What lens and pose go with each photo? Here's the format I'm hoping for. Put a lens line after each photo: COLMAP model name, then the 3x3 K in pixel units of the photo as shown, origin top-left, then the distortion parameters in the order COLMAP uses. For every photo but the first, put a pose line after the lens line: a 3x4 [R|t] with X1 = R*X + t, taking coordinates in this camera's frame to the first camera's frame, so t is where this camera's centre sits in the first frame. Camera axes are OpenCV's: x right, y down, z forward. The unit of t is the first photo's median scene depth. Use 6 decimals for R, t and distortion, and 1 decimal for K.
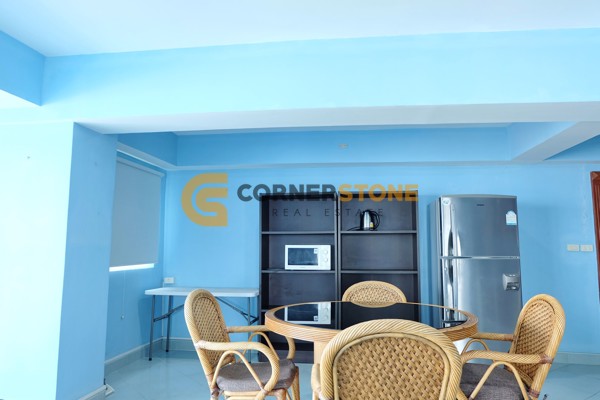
lens RADIAL K [[426.1, 0, 300.0], [0, 426.1, 200.0], [0, 0, 1]] dist [-0.005389, -0.002238]
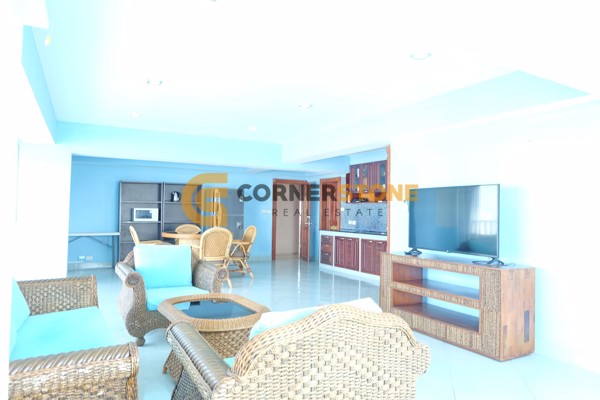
lens RADIAL K [[426.1, 0, 300.0], [0, 426.1, 200.0], [0, 0, 1]] dist [-0.005389, -0.002238]
pose [[0.807451, 0.026564, 0.589336, -0.586747], [-0.076842, 0.995211, 0.060424, -0.109271], [-0.584908, -0.094075, 0.805625, -1.015167]]
